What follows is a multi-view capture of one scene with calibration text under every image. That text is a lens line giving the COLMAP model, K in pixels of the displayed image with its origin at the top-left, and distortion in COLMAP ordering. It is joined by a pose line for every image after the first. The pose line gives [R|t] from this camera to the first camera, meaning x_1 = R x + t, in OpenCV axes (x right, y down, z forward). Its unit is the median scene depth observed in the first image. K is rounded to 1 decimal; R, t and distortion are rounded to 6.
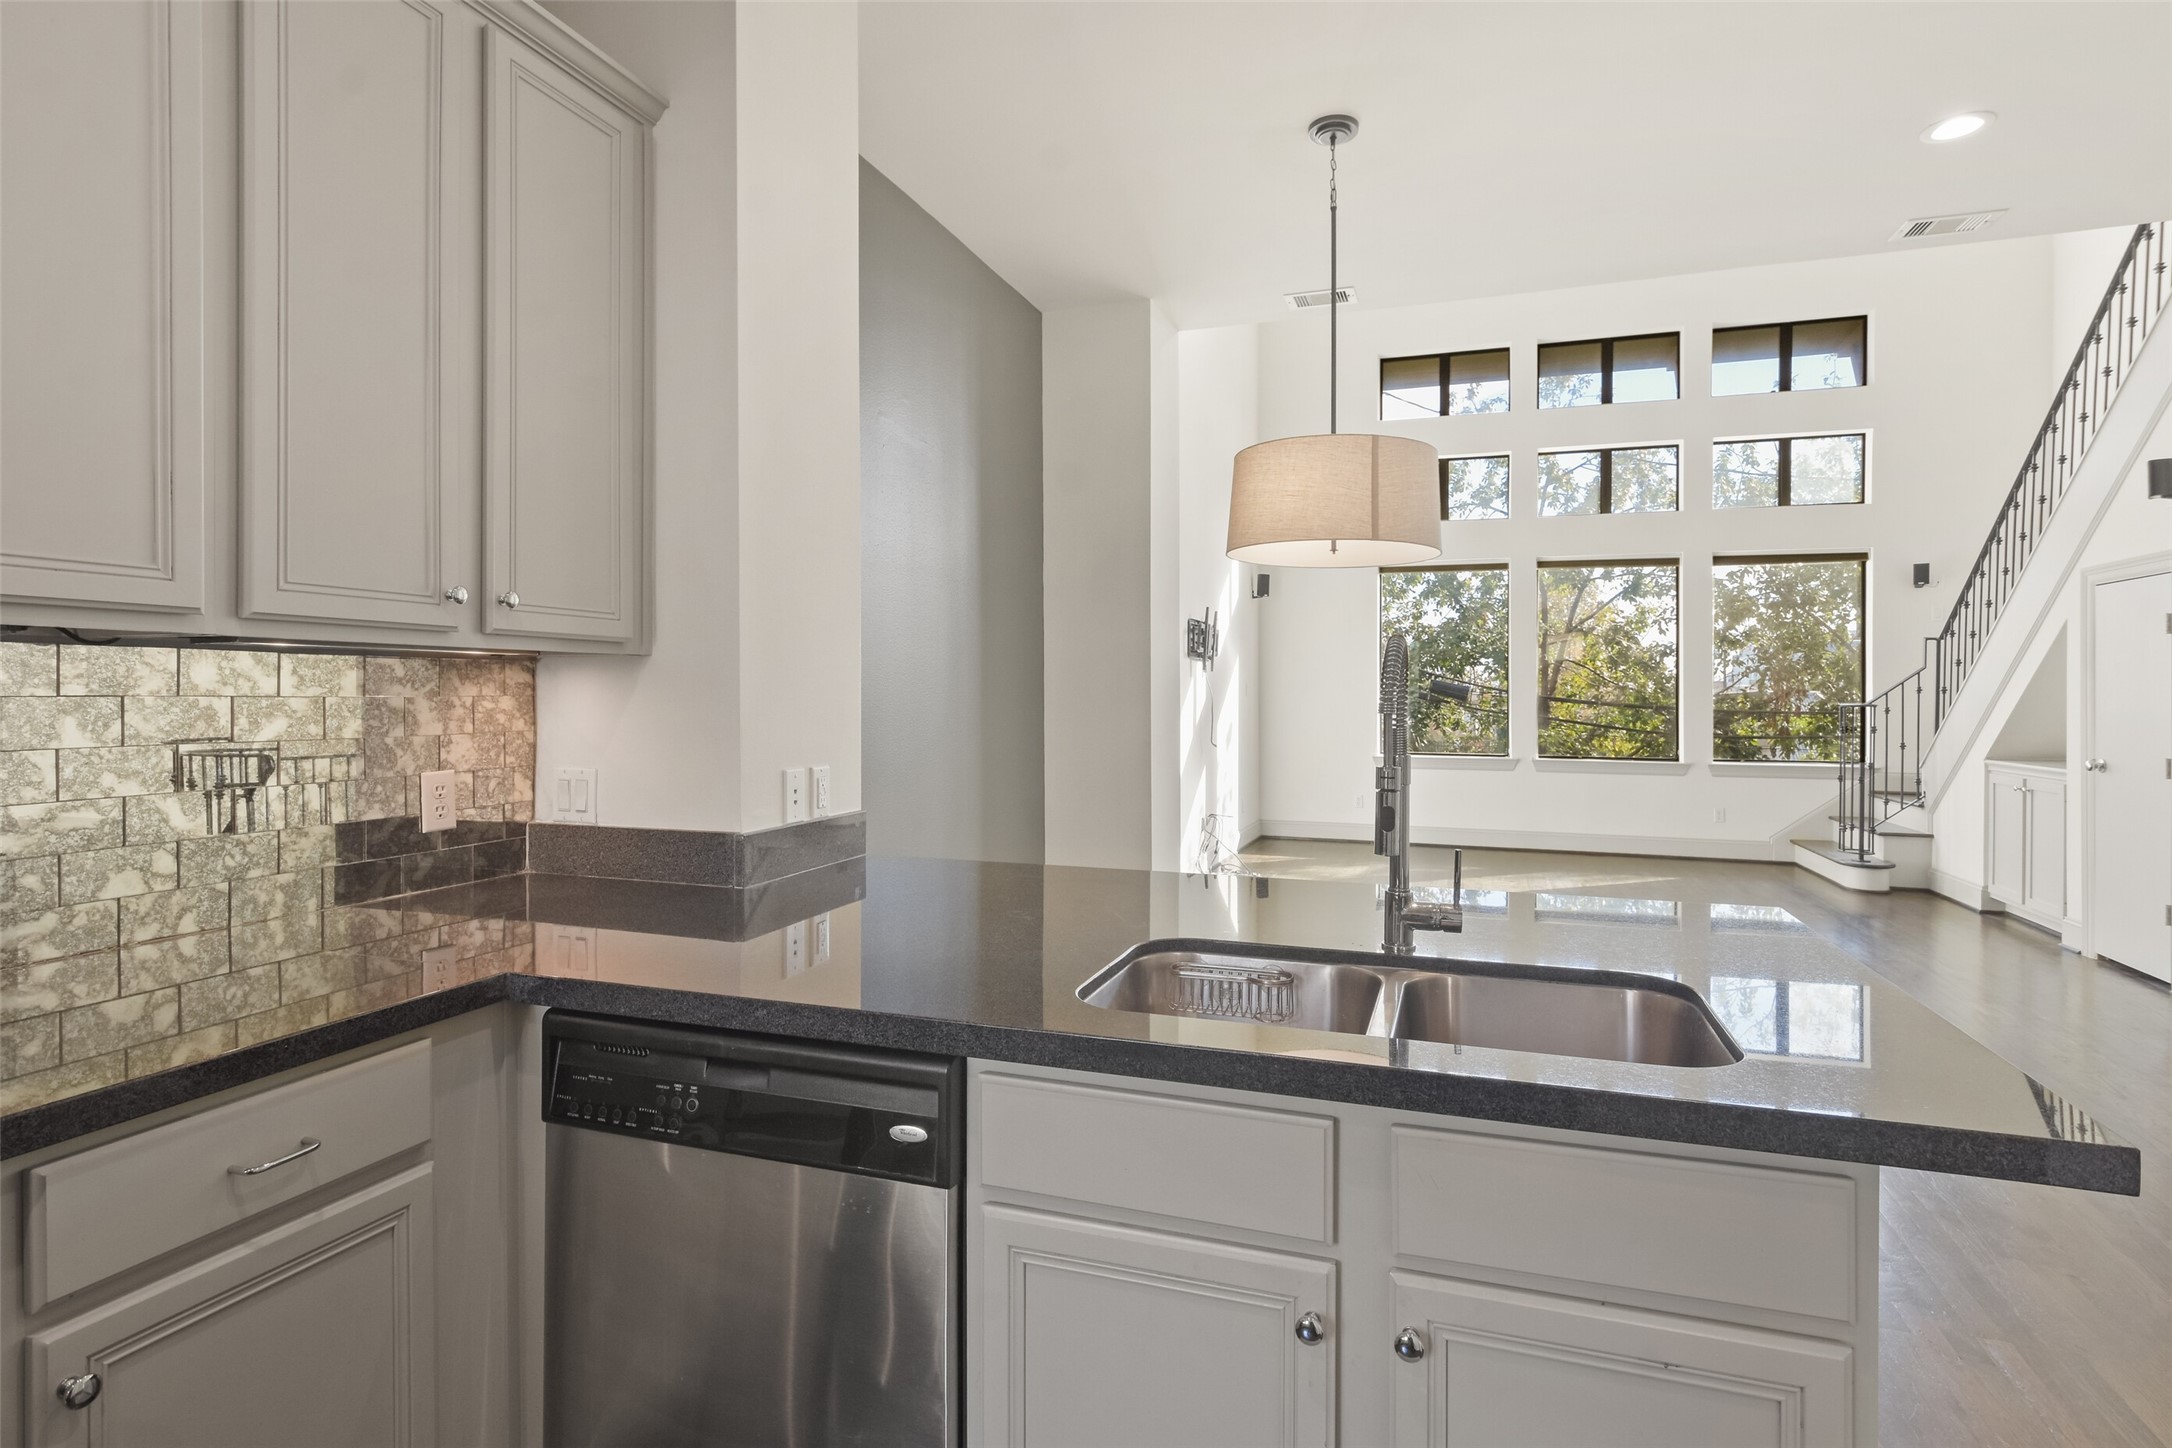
lens RADIAL K [[1113.5, 0, 1088.6], [0, 1113.5, 701.6], [0, 0, 1]] dist [-0.001114, 0.000679]
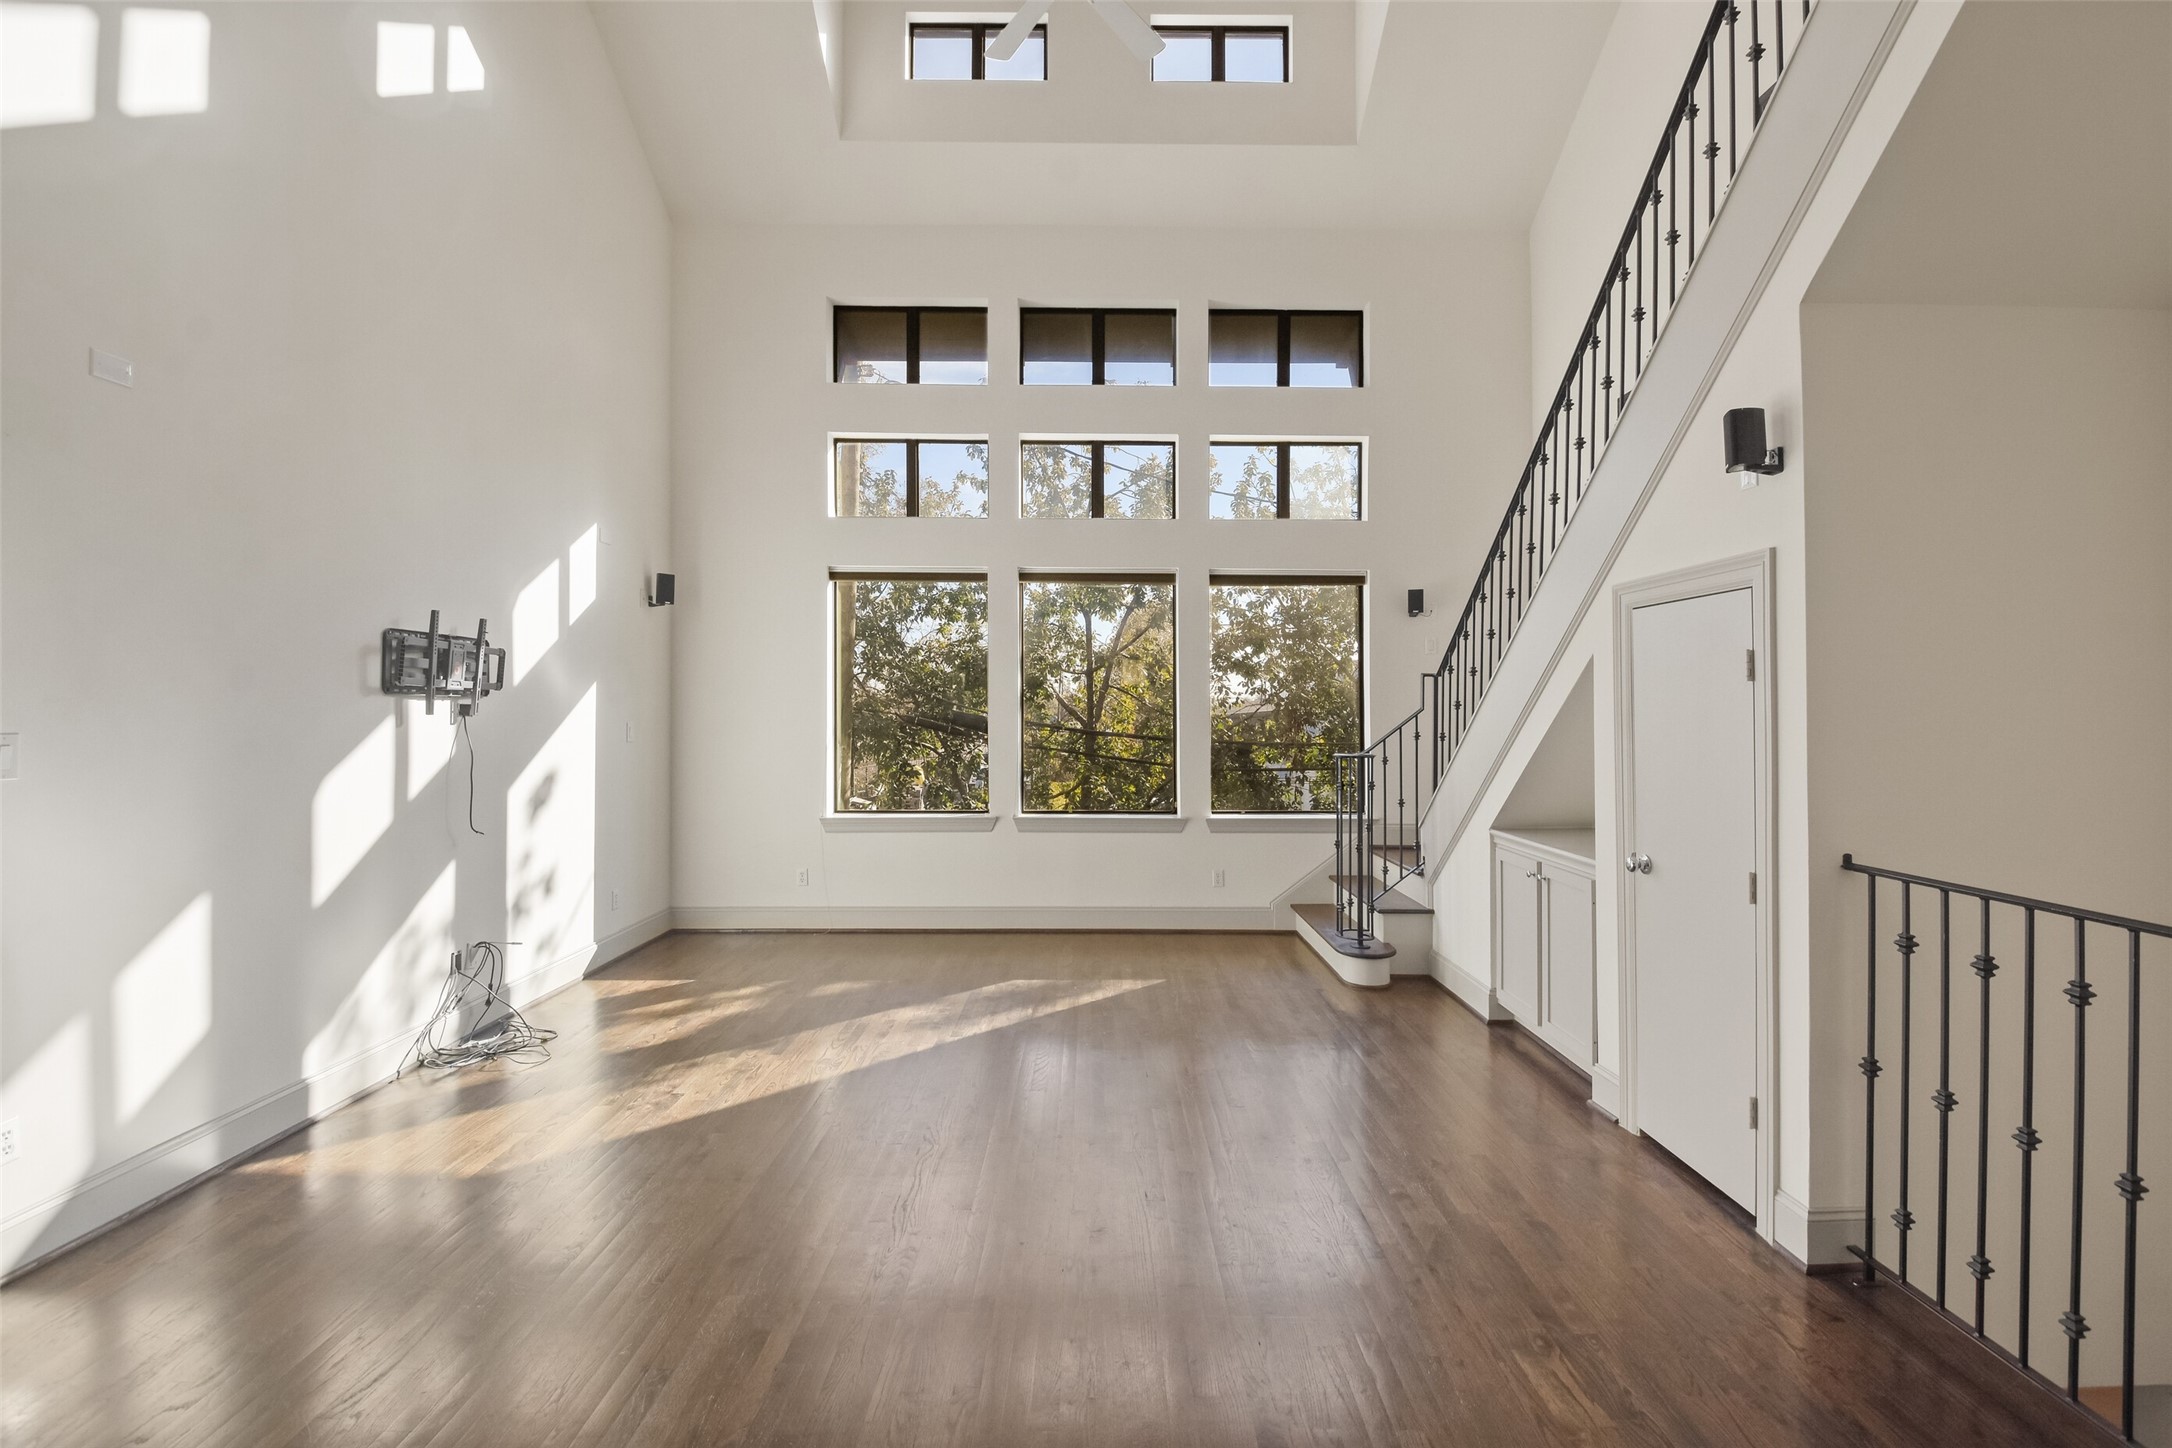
lens RADIAL K [[960.4, 0, 1099.0], [0, 960.4, 701.3], [0, 0, 1]] dist [0.015971, 0.000076]
pose [[0.944345, -0.000937, 0.328957, 0.277764], [0.005149, 0.999916, -0.011934, -0.028820], [-0.328918, 0.012964, 0.944270, 0.388750]]
